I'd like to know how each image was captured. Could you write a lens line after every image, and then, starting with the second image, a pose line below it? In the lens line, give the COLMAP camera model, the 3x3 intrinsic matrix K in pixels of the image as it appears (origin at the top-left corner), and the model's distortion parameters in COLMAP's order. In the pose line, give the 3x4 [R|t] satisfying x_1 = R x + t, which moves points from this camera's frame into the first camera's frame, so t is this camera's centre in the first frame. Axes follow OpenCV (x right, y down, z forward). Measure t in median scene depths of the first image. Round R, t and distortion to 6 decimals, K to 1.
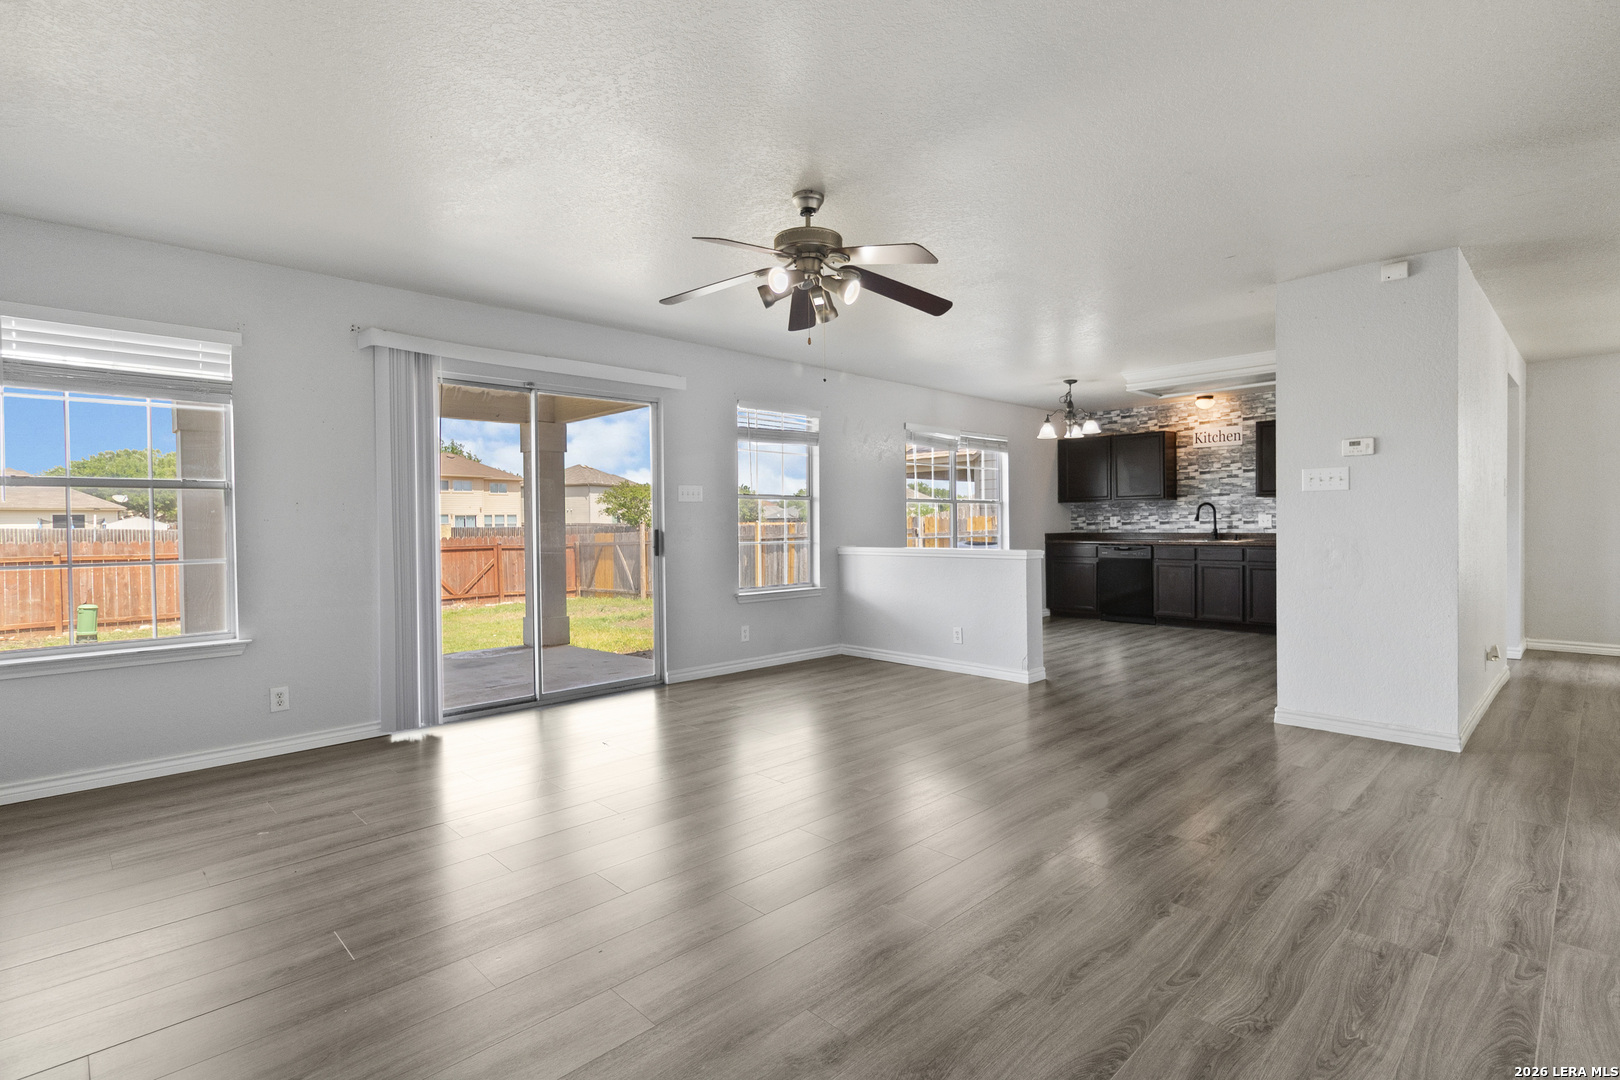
lens RADIAL K [[787.0, 0, 865.2], [0, 787.0, 518.5], [0, 0, 1]] dist [-0.006364, 0.003558]
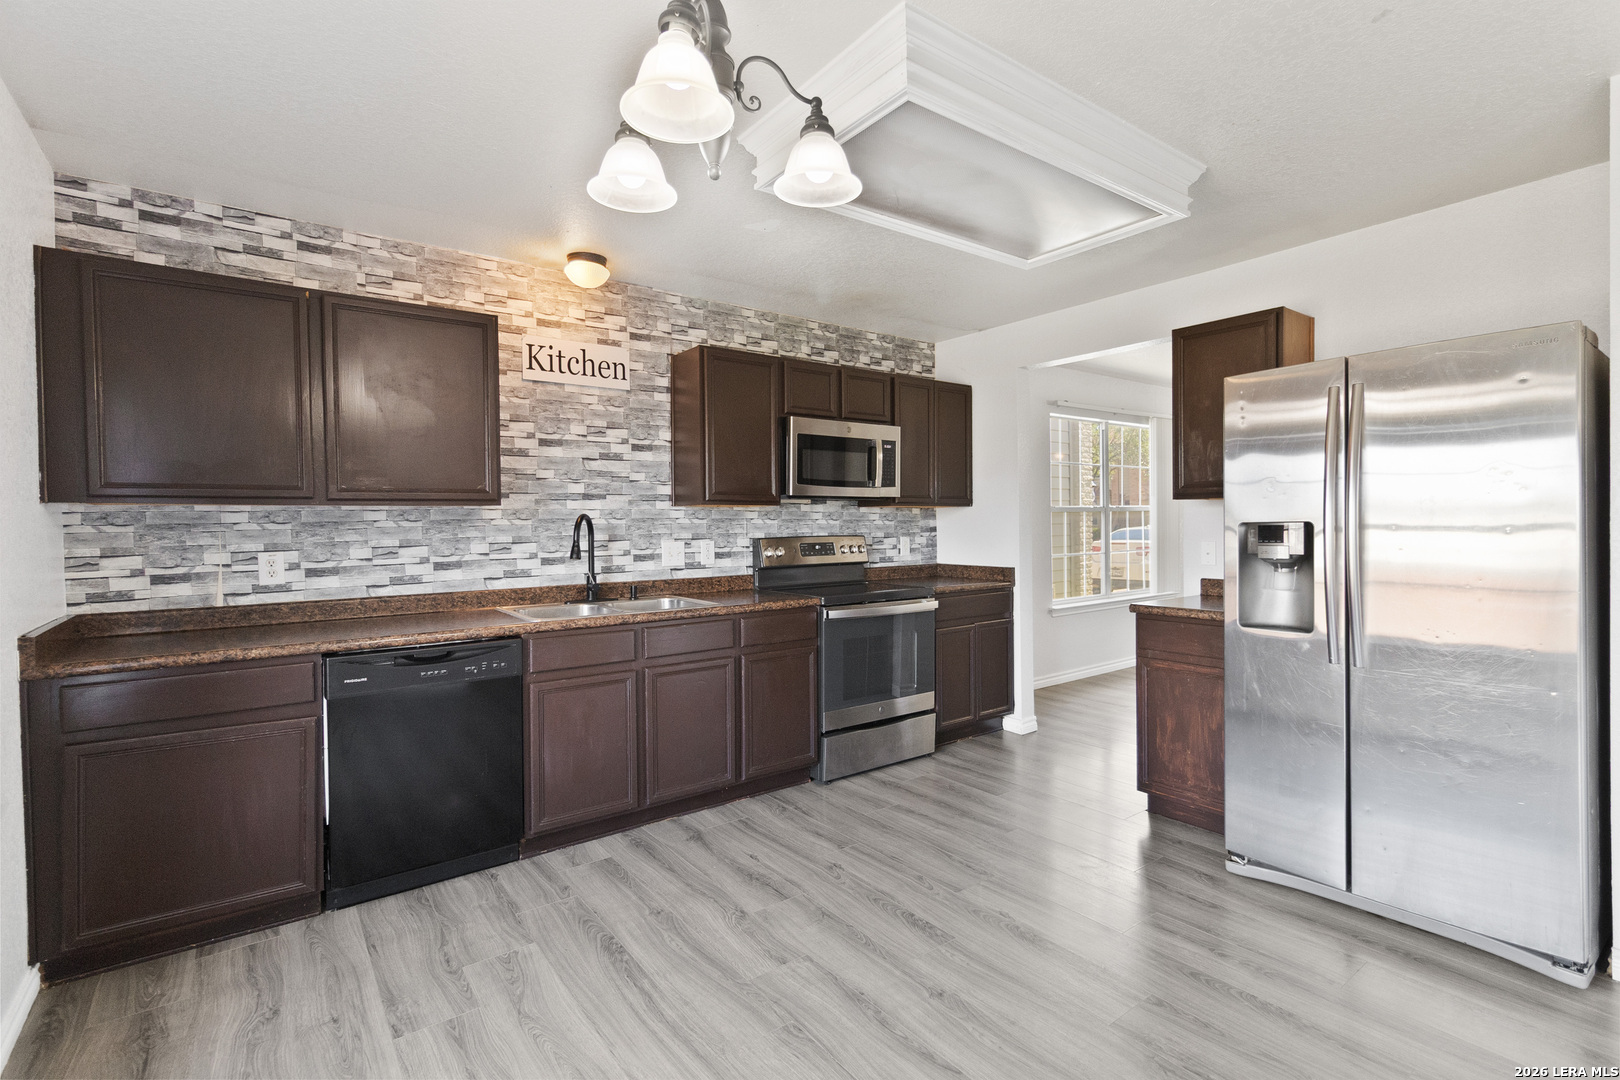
lens RADIAL K [[767.7, 0, 865.2], [0, 767.7, 525.4], [0, 0, 1]] dist [0.002452, 0.000414]
pose [[0.163148, 0.002911, 0.986597, 0.055746], [0.003572, 0.999987, -0.003542, -0.012222], [-0.986595, 0.004101, 0.163136, 0.784670]]
